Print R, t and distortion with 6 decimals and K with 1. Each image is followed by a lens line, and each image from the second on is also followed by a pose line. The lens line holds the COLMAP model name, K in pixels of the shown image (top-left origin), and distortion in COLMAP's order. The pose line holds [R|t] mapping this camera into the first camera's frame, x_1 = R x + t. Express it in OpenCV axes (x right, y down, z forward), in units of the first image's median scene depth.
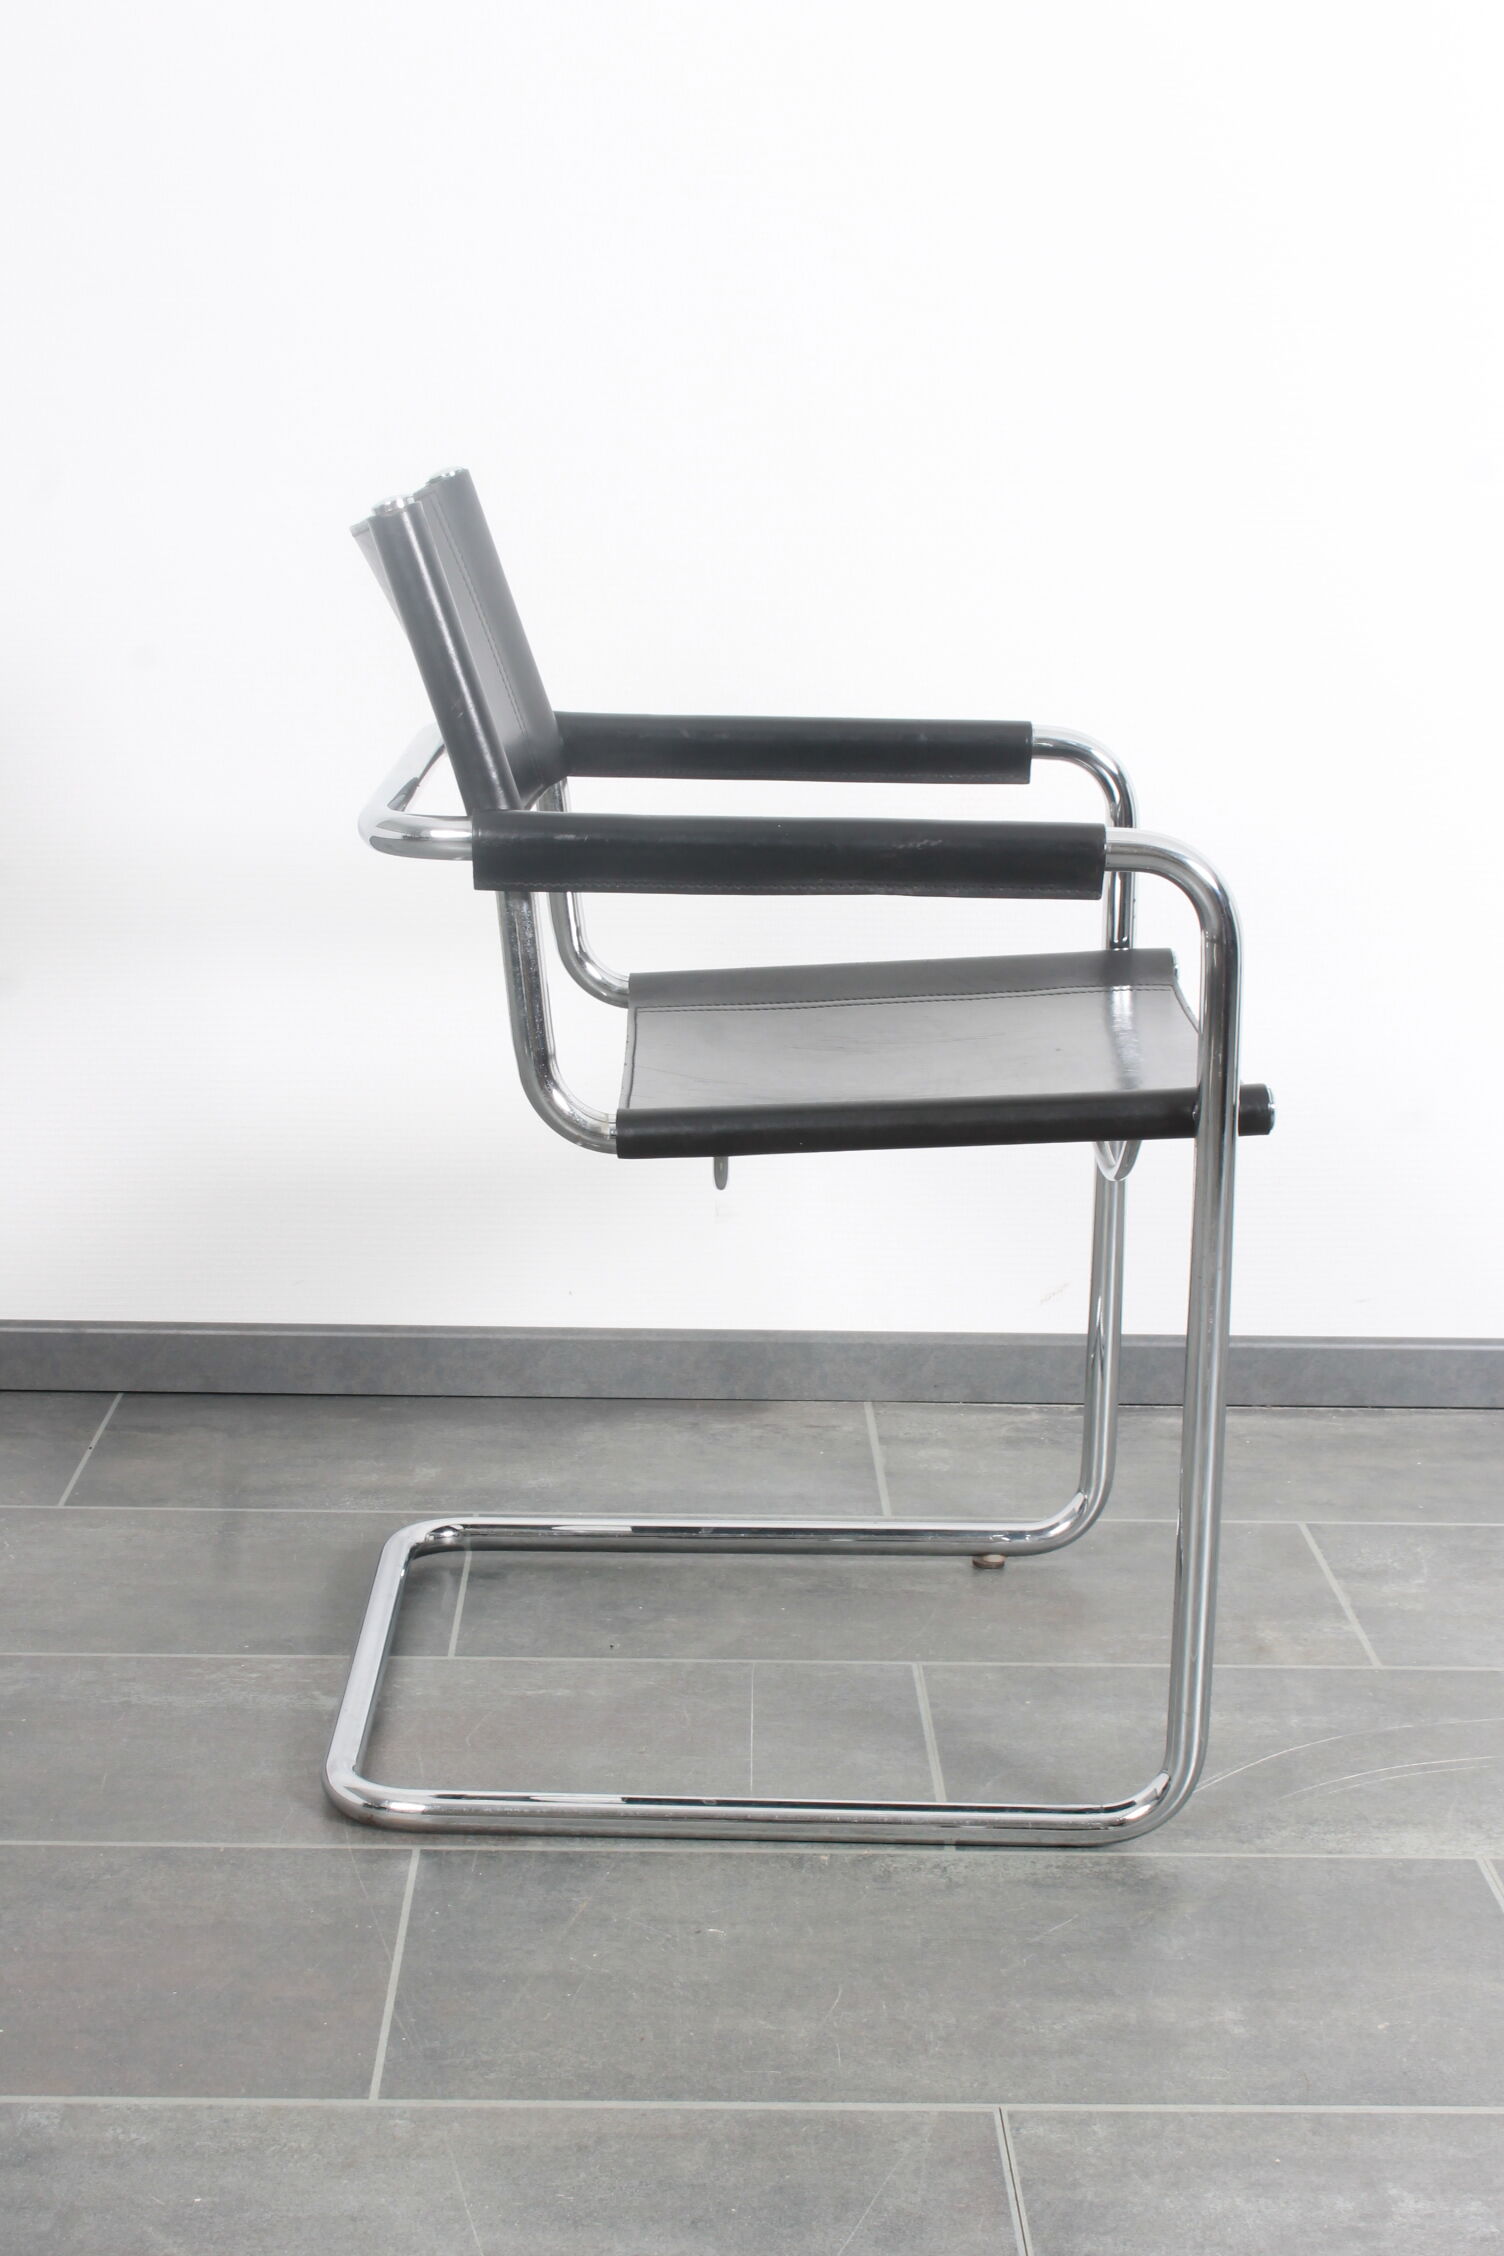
lens RADIAL K [[3690.4, 0, 752.0], [0, 3690.4, 1128.0], [0, 0, 1]] dist [-0.023973, 0.144431]
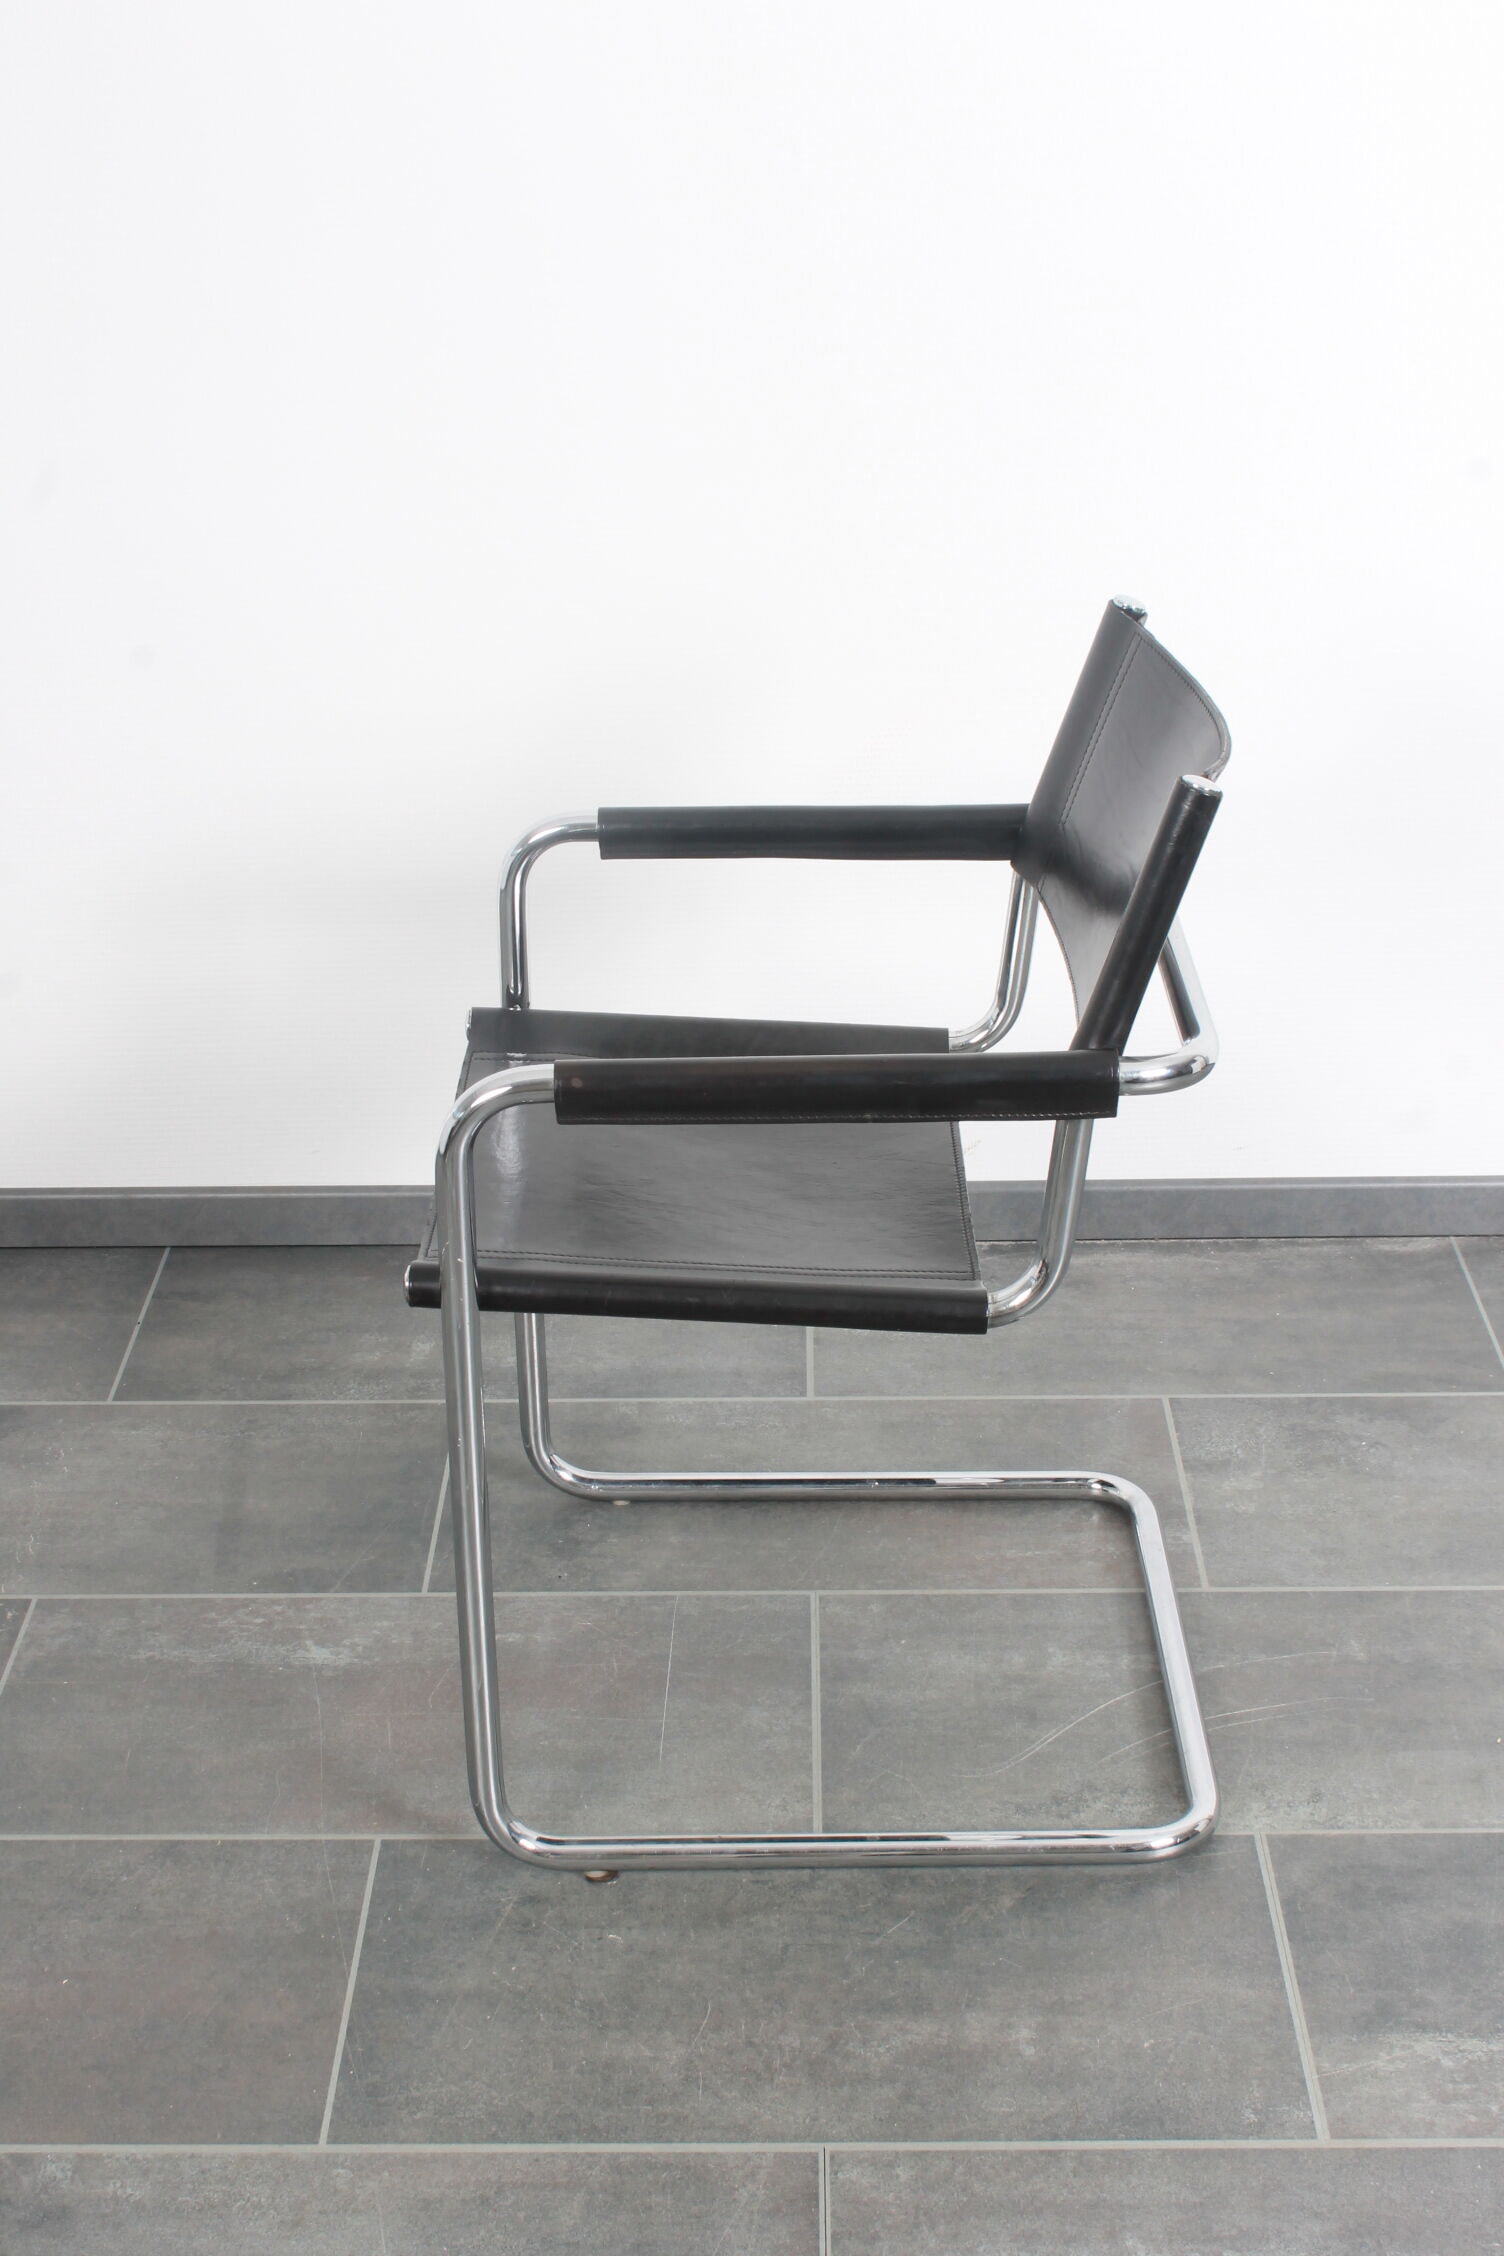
lens RADIAL K [[3333.1, 0, 755.3], [0, 3333.1, 1075.0], [0, 0, 1]] dist [-0.043748, 0.100821]
pose [[0.999091, -0.017733, -0.038772, 0.072631], [0.025135, 0.979539, 0.199678, -0.241569], [0.034438, -0.200471, 0.979094, -0.017923]]
